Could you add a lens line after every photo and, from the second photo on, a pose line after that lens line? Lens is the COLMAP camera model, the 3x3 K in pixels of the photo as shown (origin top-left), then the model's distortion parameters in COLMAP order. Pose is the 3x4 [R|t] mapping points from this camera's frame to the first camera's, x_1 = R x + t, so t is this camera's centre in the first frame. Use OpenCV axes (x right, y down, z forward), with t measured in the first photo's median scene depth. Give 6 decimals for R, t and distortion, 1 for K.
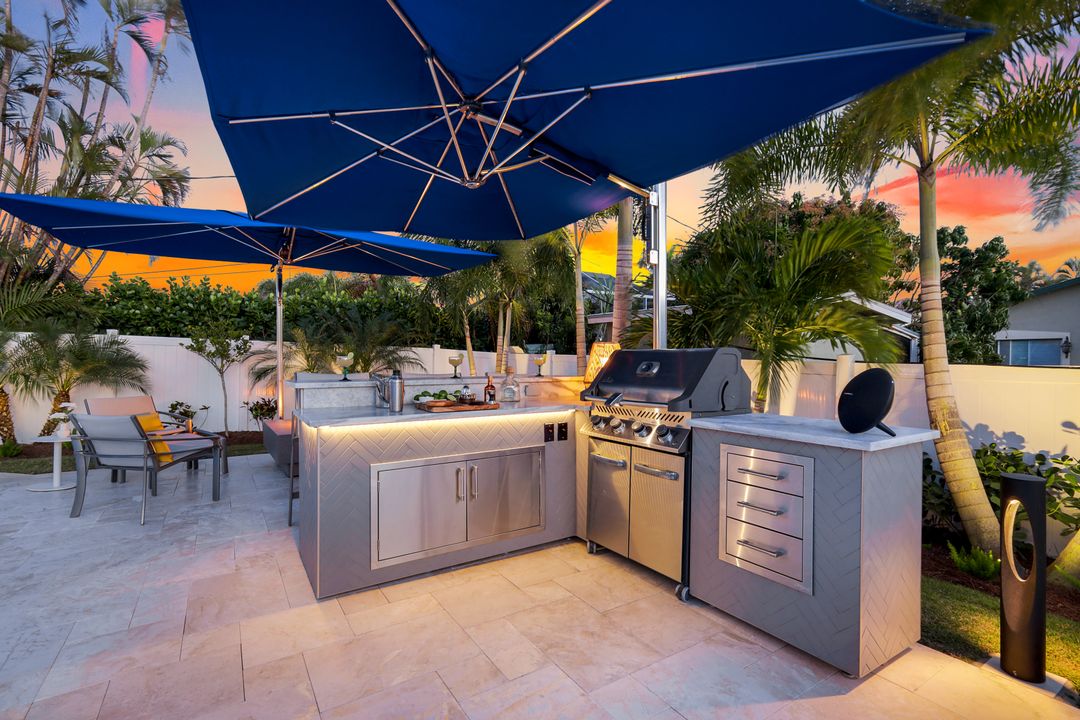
lens RADIAL K [[490.4, 0, 544.2], [0, 490.4, 356.4], [0, 0, 1]] dist [0.000473, 0.000095]
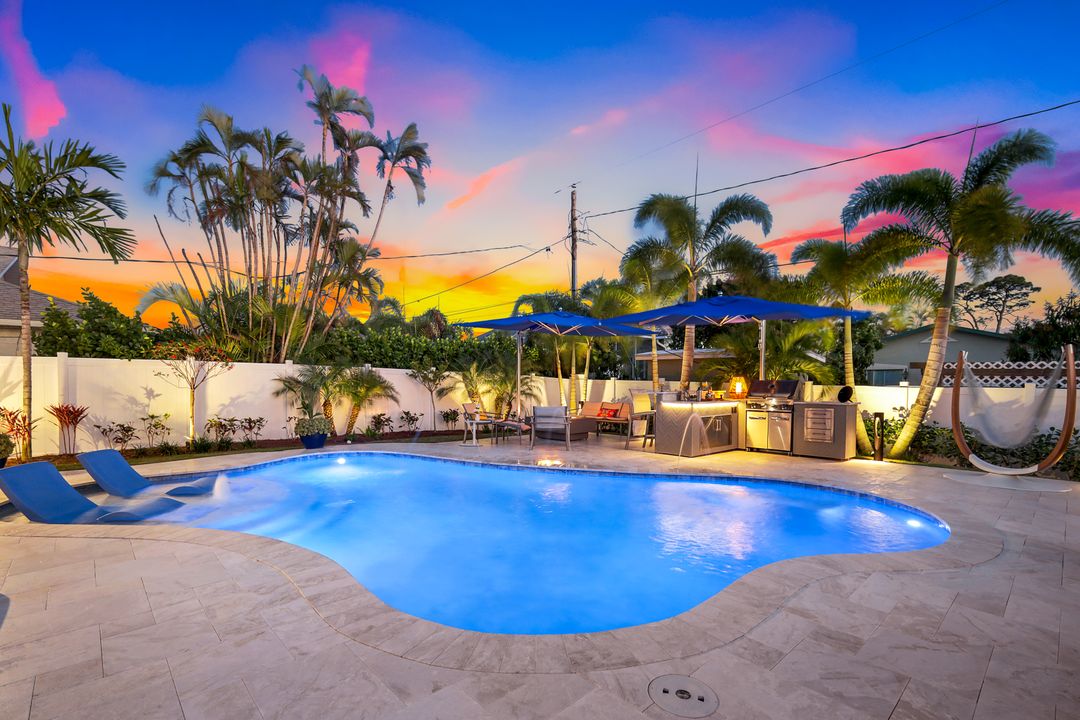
lens RADIAL K [[490.4, 0, 559.0], [0, 490.4, 382.7], [0, 0, 1]] dist [0.000473, 0.000095]
pose [[0.982117, 0.000601, 0.188273, -0.538751], [-0.001547, 0.999987, 0.004877, -0.004516], [-0.188267, -0.005081, 0.982105, -0.562044]]
